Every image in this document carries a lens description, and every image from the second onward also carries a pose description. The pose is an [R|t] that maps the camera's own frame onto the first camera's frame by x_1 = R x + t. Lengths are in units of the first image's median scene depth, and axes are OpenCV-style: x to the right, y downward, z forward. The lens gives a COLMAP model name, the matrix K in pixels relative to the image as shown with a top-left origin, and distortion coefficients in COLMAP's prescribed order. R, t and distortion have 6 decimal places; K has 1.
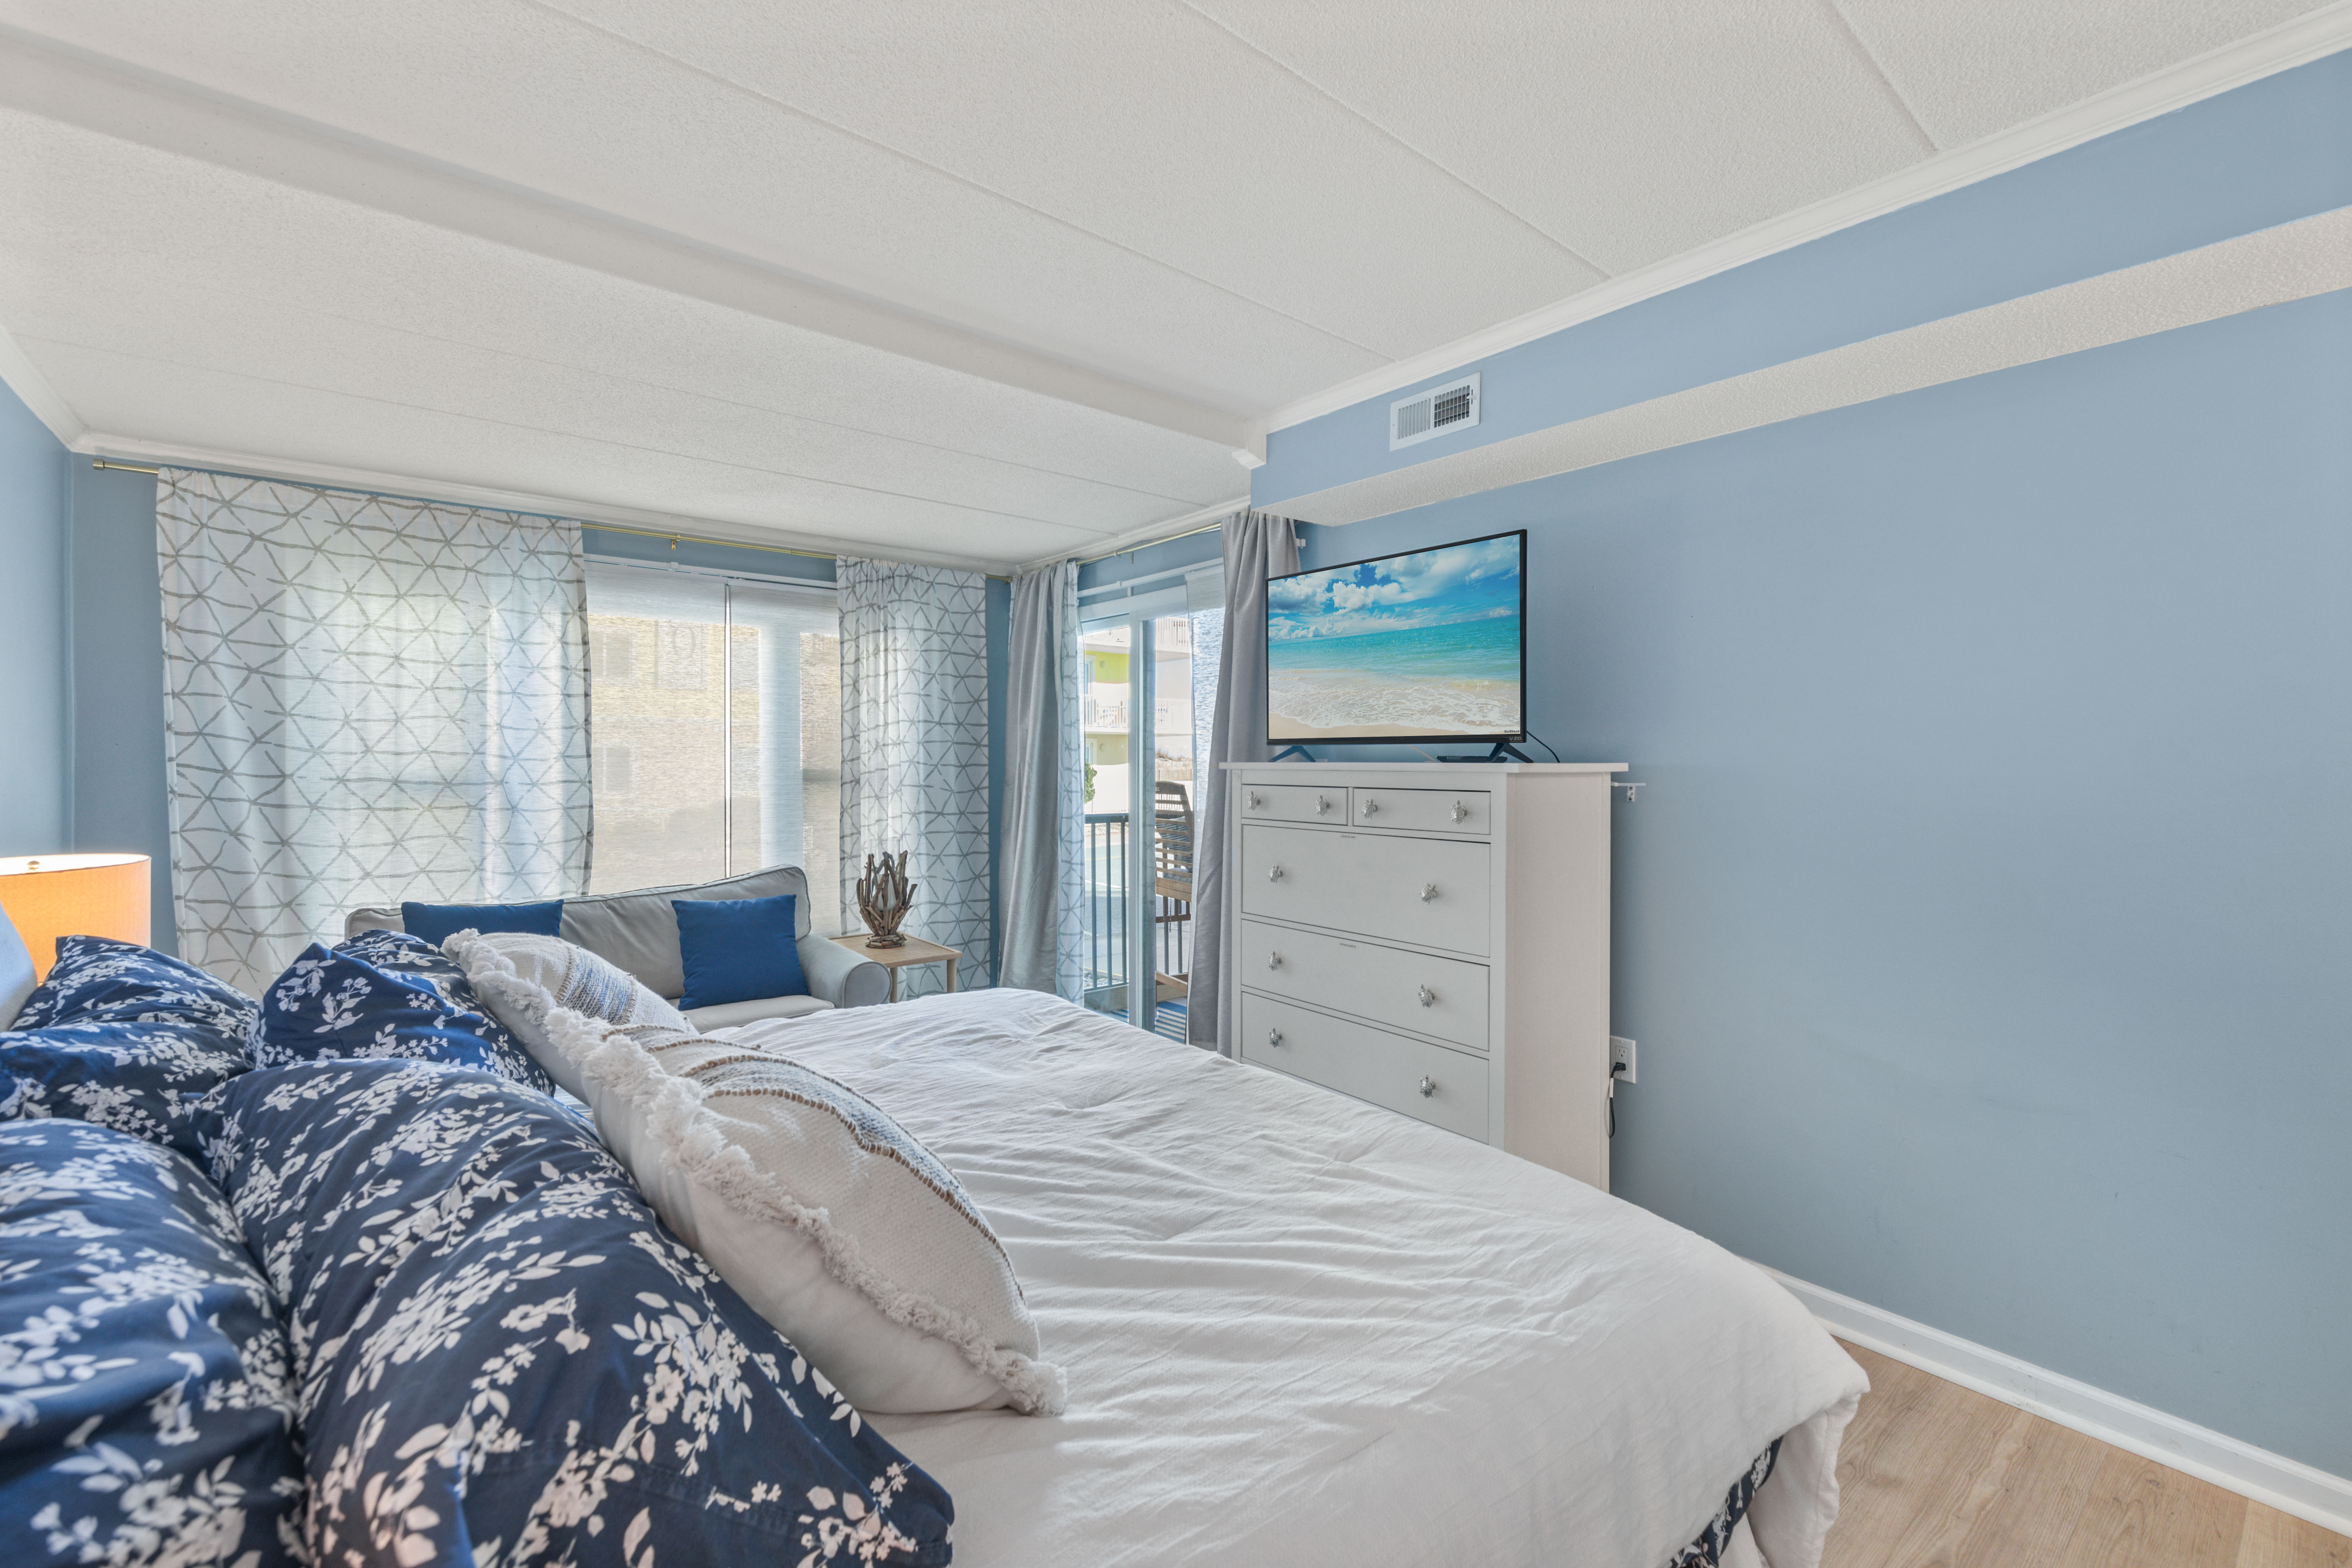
lens RADIAL K [[1002.4, 0, 1169.4], [0, 1002.4, 765.5], [0, 0, 1]] dist [0.002618, -0.000167]
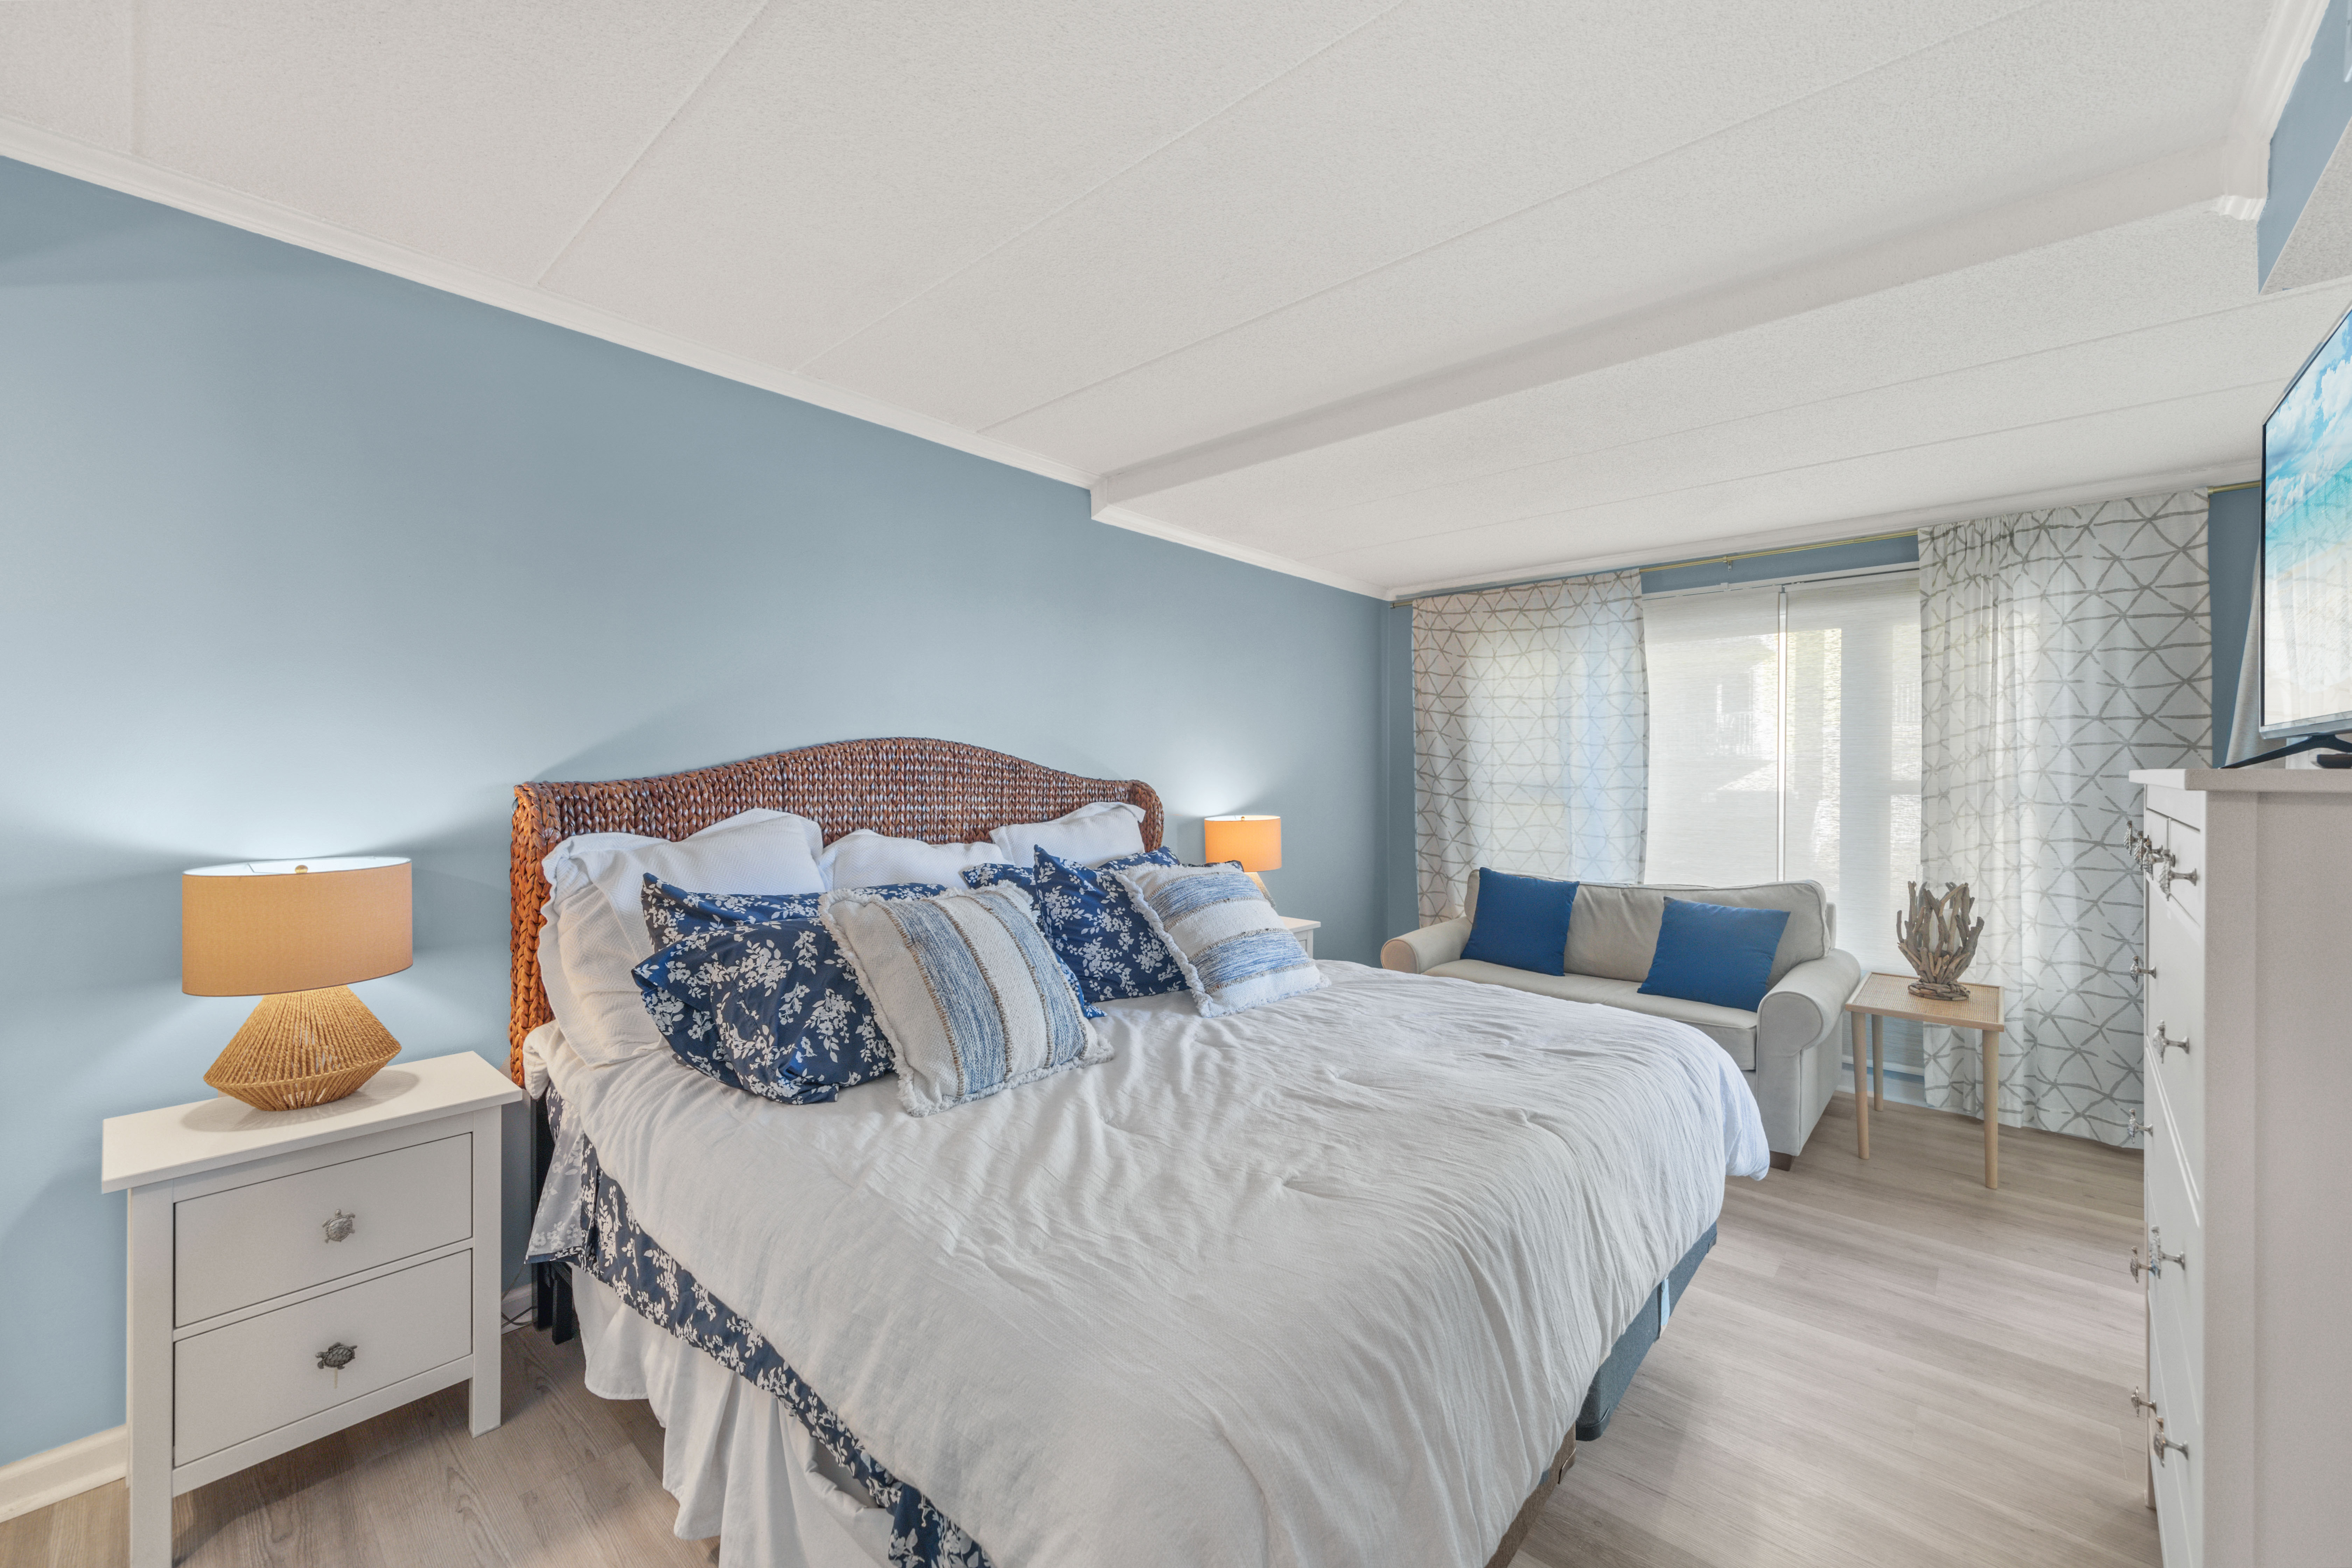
lens RADIAL K [[919.4, 0, 1182.3], [0, 919.4, 785.1], [0, 0, 1]] dist [0.000711, -0.000233]
pose [[0.148700, 0.014347, -0.988778, 0.455203], [-0.005734, 0.999890, 0.013646, 0.001161], [0.988866, 0.003640, 0.148766, 0.341940]]
